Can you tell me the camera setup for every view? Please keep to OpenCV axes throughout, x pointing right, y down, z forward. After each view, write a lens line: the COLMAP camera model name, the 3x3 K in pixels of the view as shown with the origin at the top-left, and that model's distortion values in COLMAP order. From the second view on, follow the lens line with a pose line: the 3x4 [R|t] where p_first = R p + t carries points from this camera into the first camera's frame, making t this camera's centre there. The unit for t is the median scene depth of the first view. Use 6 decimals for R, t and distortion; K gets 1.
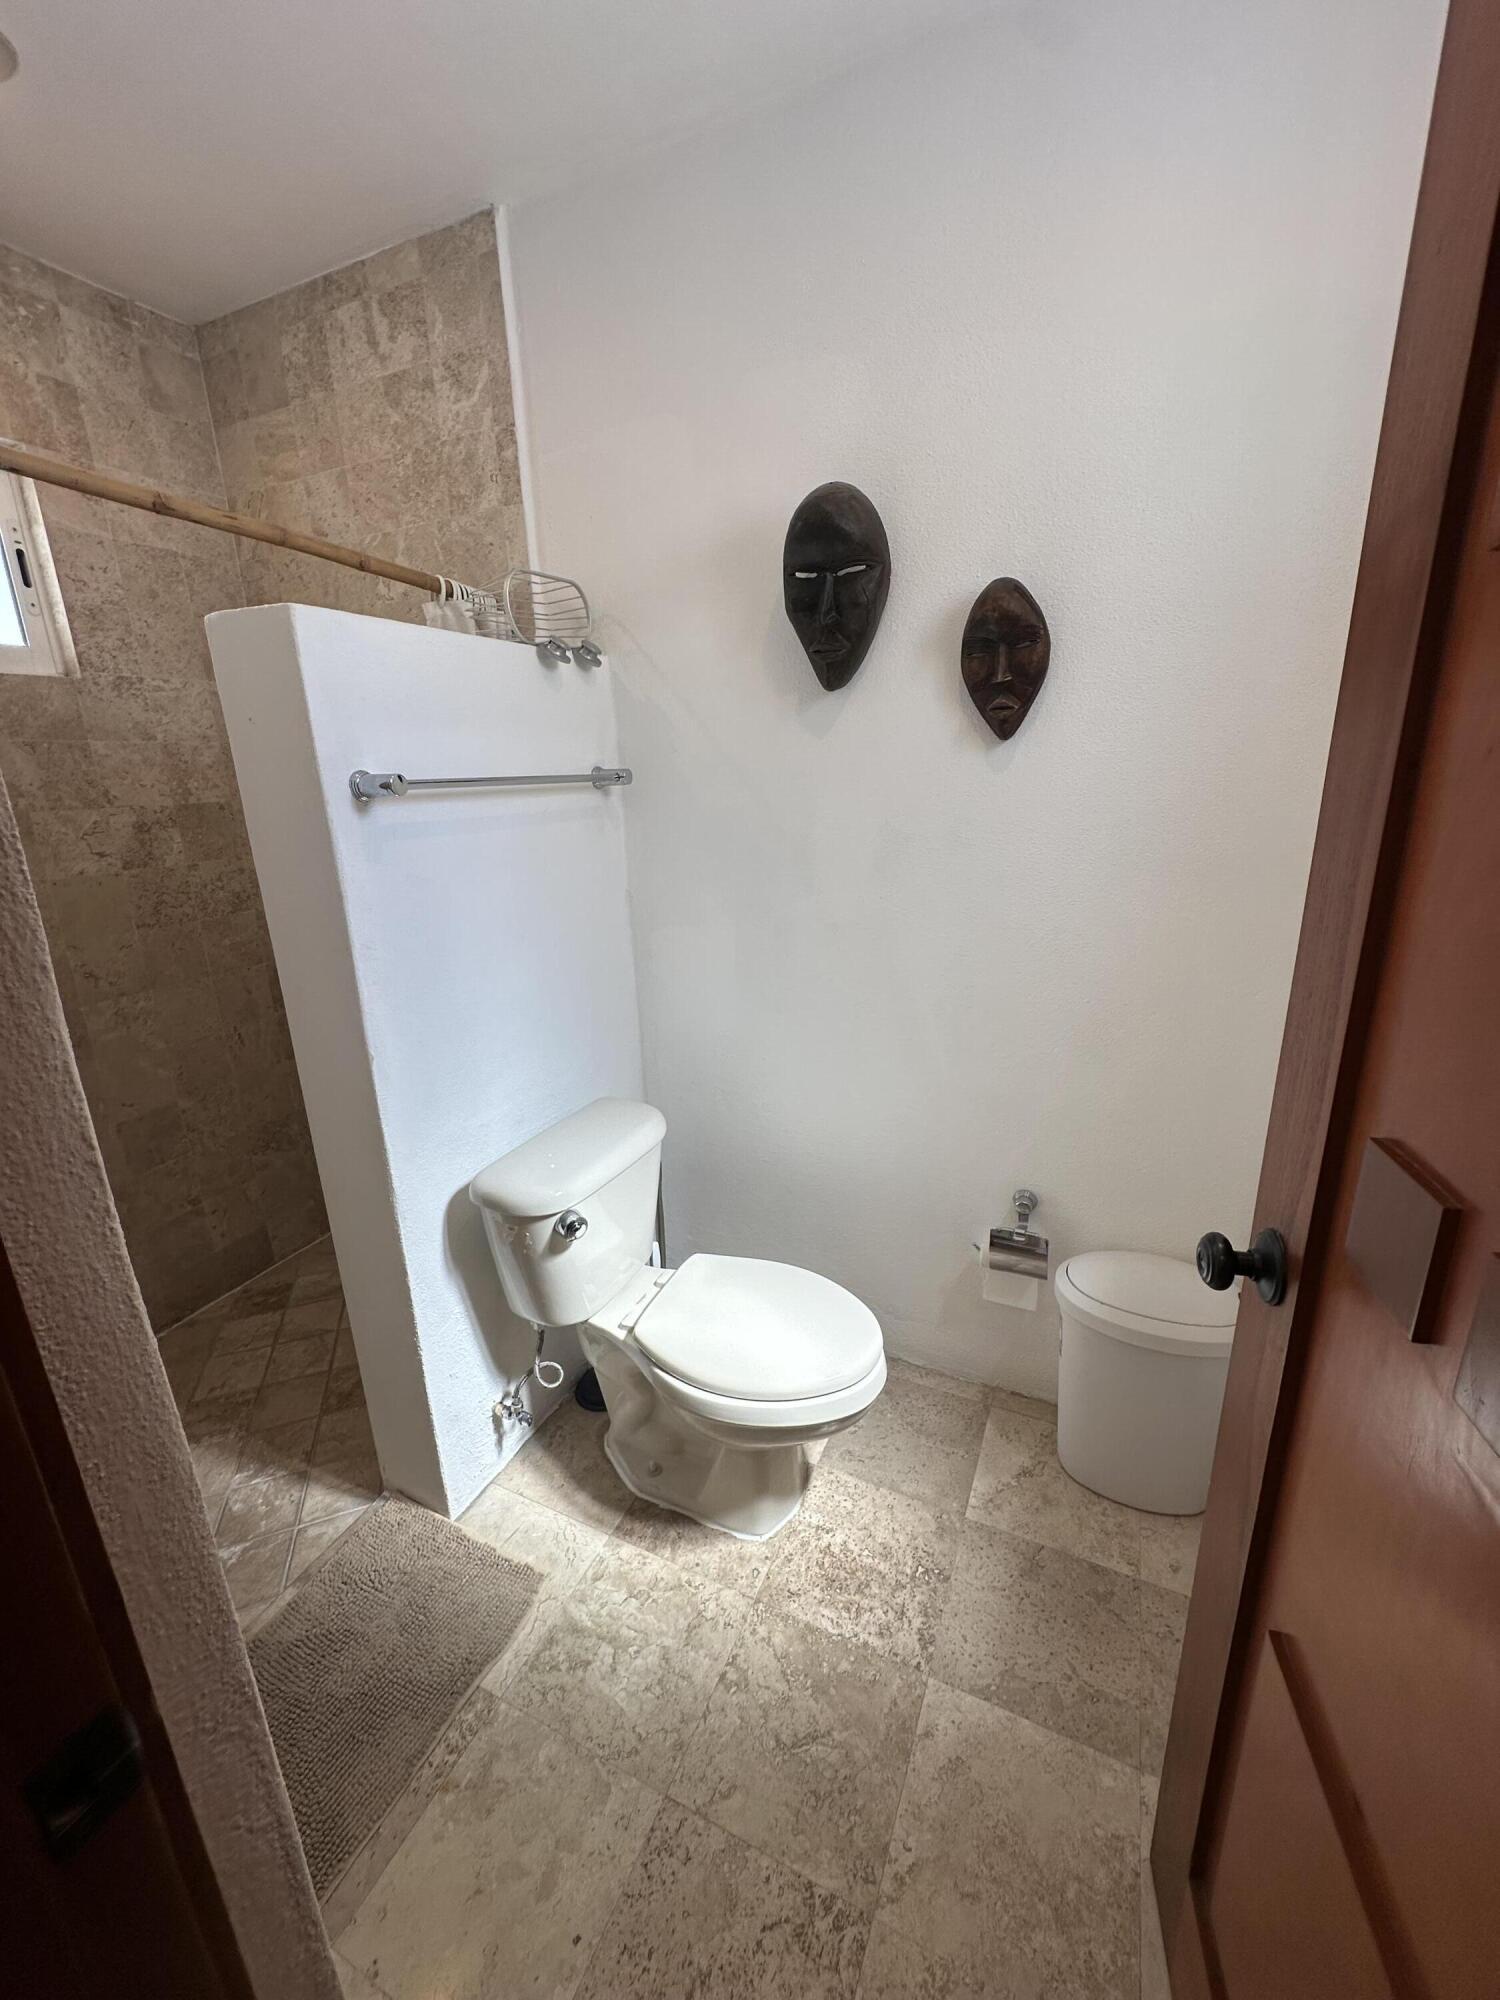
lens RADIAL K [[796.7, 0, 749.3], [0, 796.7, 994.1], [0, 0, 1]] dist [-0.002198, -0.000153]
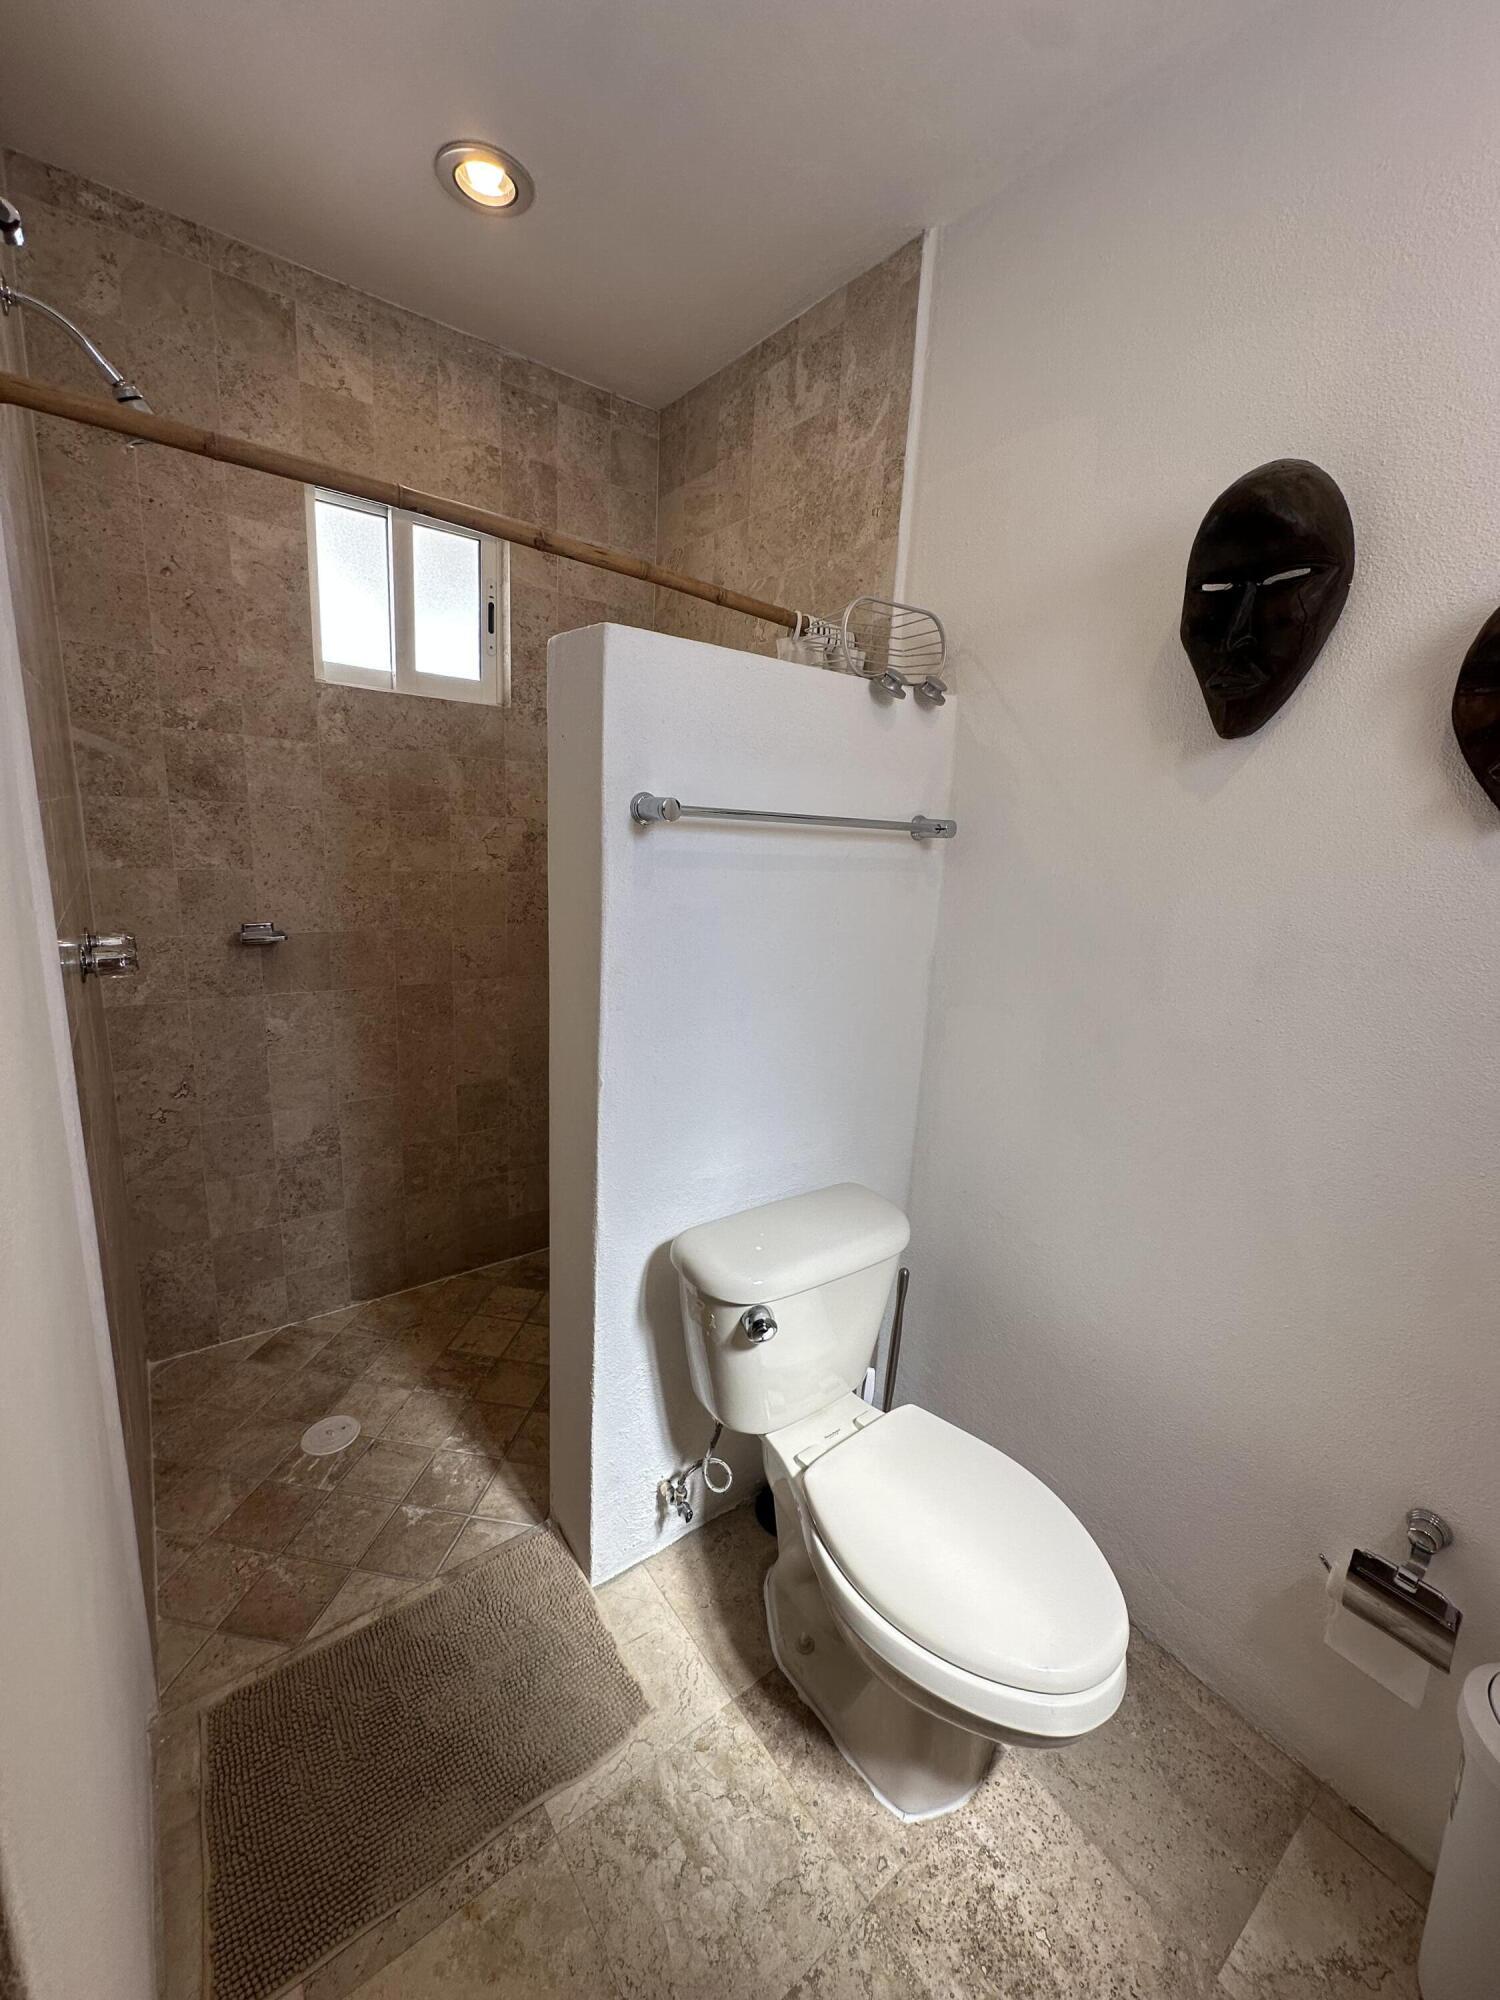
lens RADIAL K [[797.1, 0, 749.5], [0, 797.1, 995.2], [0, 0, 1]] dist [-0.000868, 0.000280]
pose [[0.882077, 0.177475, -0.436398, 0.069831], [-0.207916, 0.977886, -0.022567, -0.031586], [0.422743, 0.110640, 0.899470, 0.151009]]
